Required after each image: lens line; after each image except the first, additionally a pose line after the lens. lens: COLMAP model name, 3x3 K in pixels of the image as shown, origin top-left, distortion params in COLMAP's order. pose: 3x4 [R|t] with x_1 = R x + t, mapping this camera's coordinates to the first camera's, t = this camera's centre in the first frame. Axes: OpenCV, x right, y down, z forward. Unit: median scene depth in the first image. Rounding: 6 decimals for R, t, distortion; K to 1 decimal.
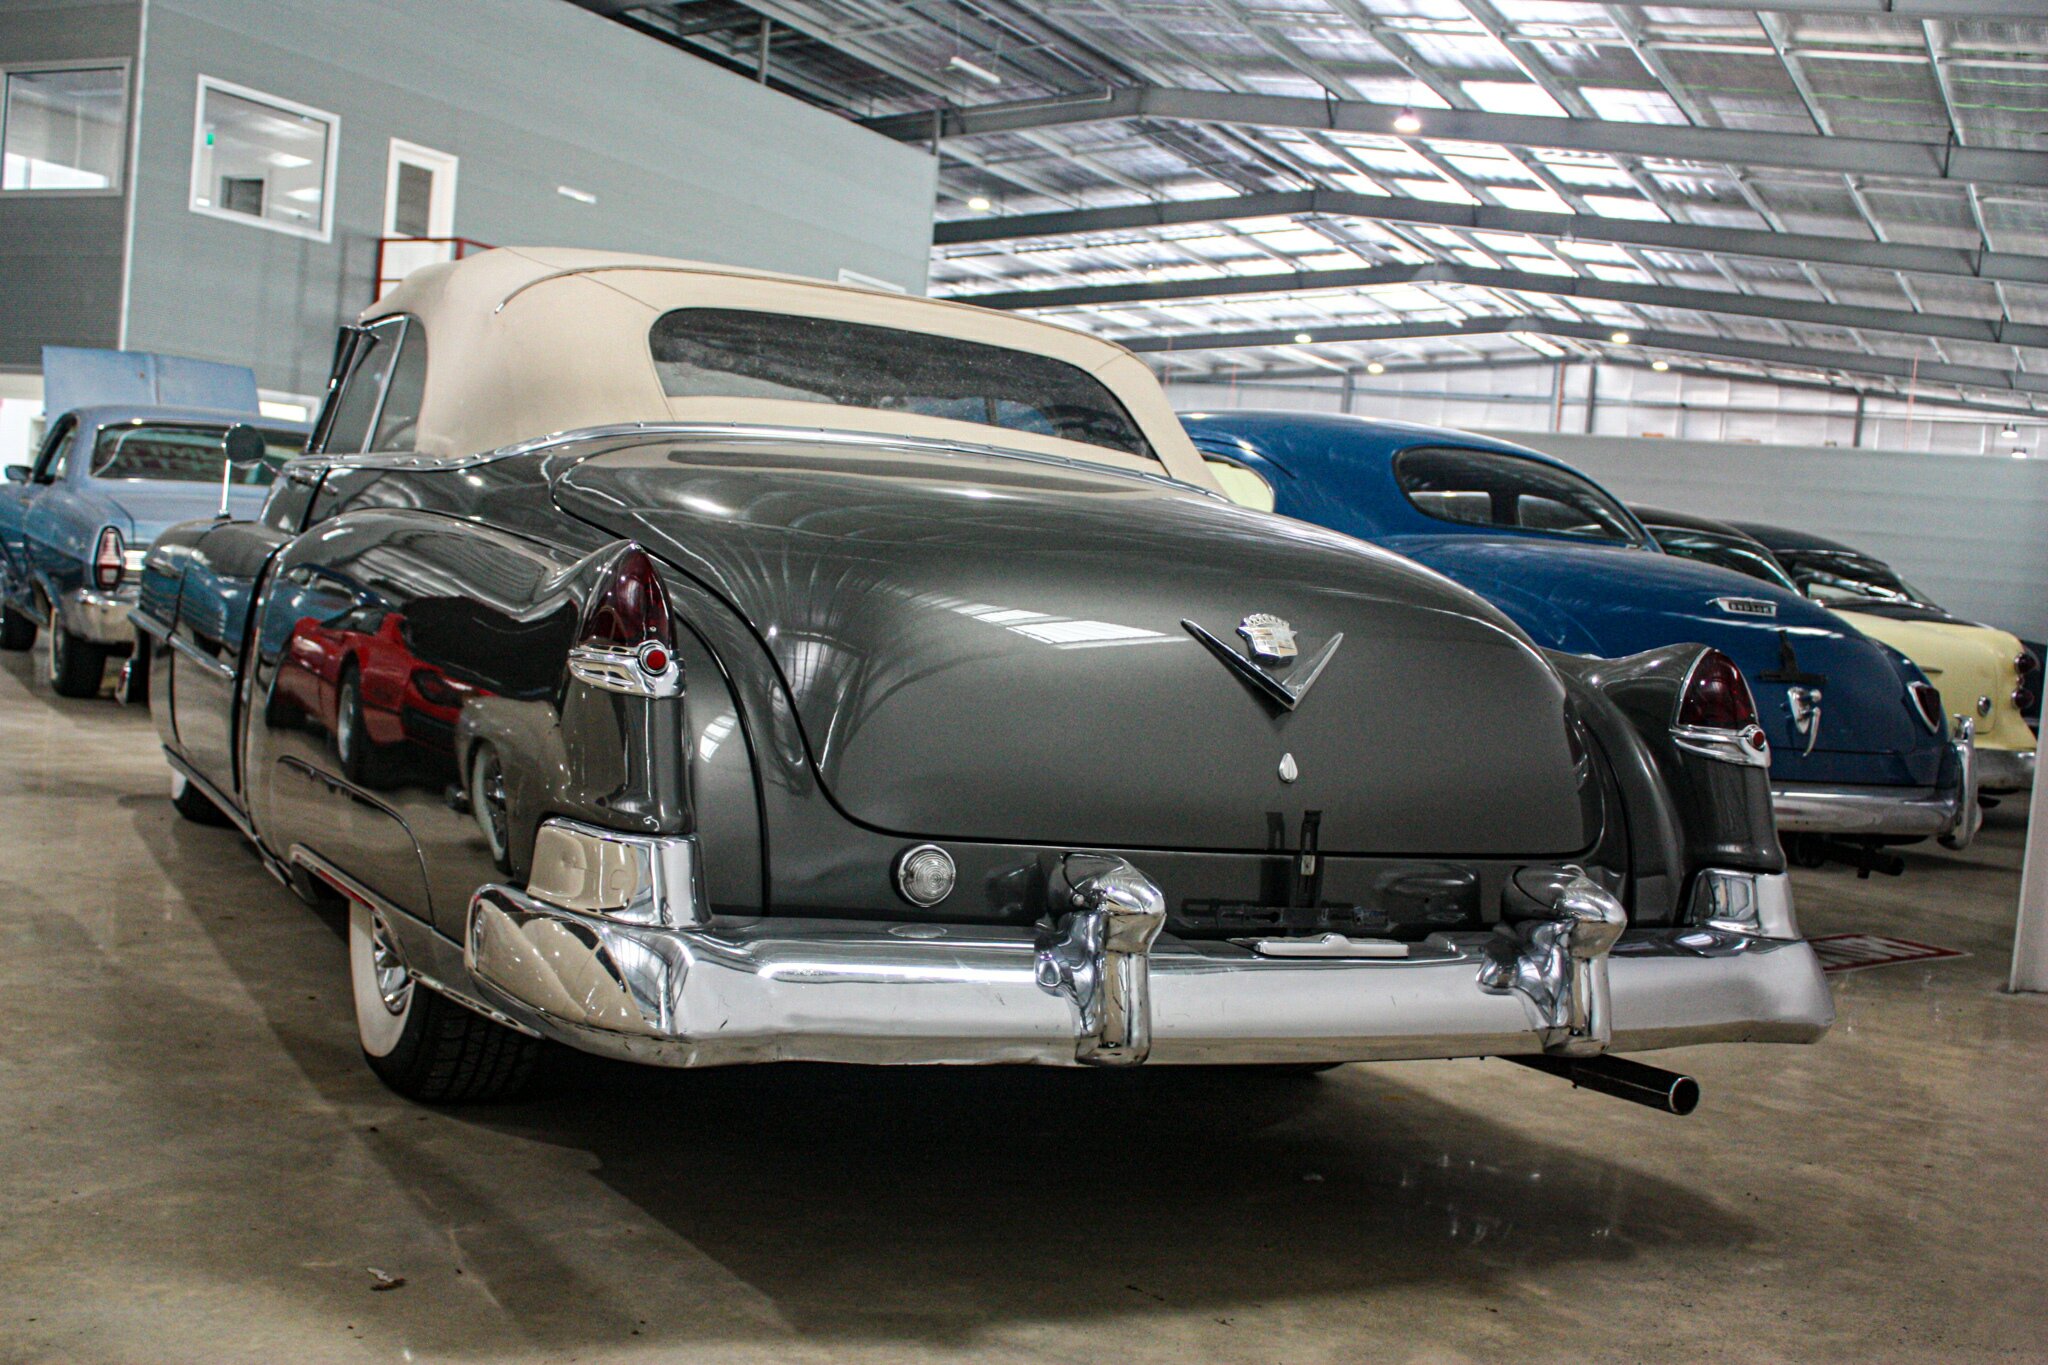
lens RADIAL K [[2087.5, 0, 948.8], [0, 2087.5, 519.4], [0, 0, 1]] dist [-0.094278, 0.094212]
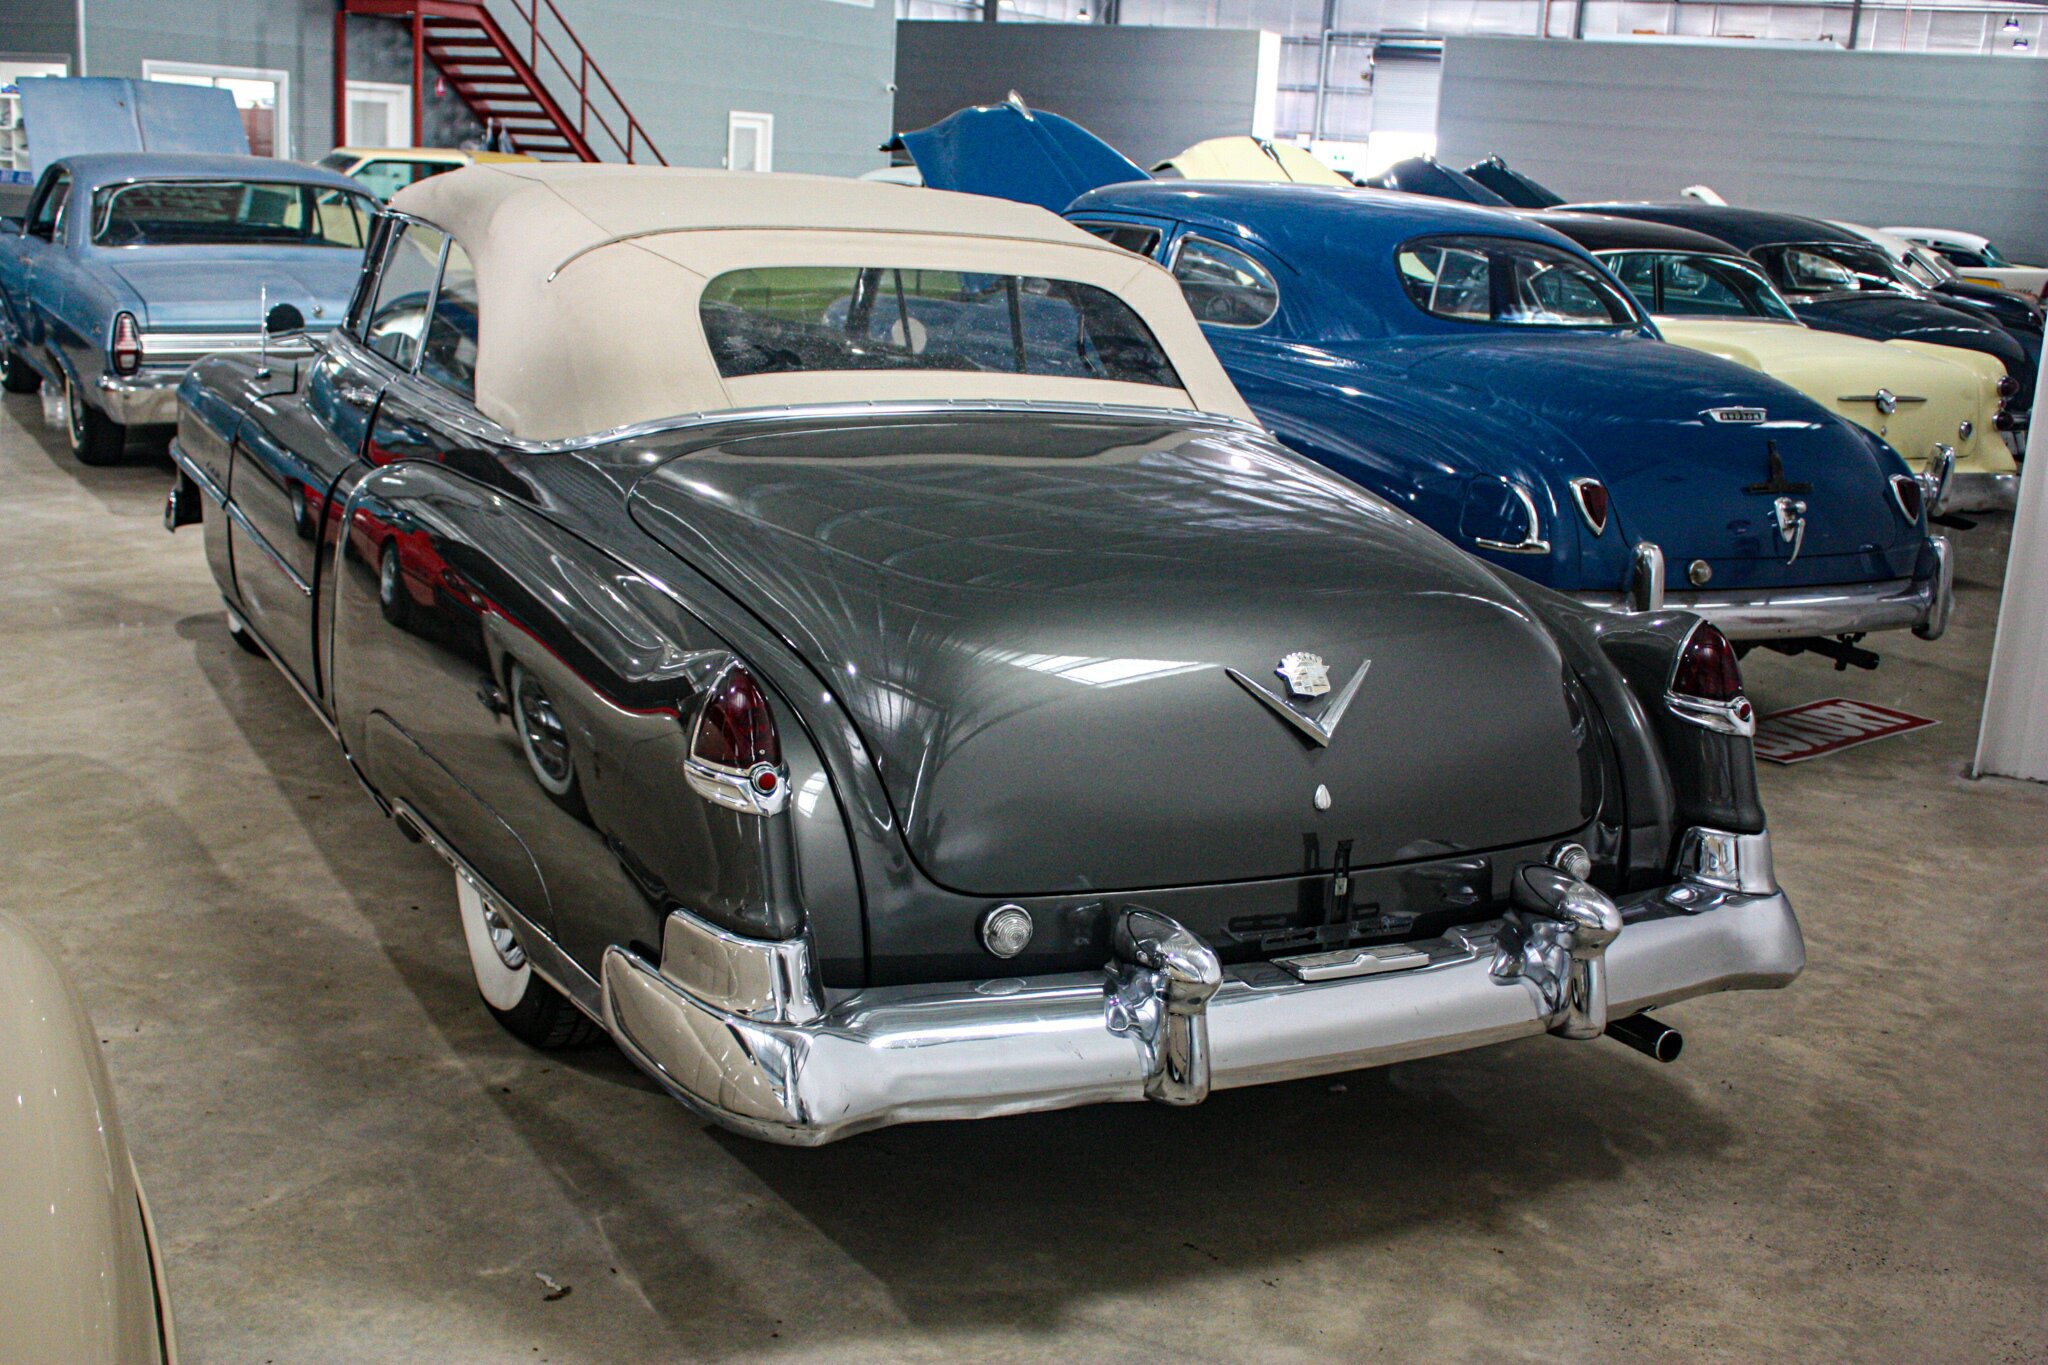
lens RADIAL K [[2087.5, 0, 948.8], [0, 2087.5, 519.4], [0, 0, 1]] dist [-0.094278, 0.094212]
pose [[0.999506, -0.031314, 0.002648, -0.034015], [0.030448, 0.985823, 0.165004, -0.209934], [-0.007778, -0.164842, 0.986289, -0.069856]]
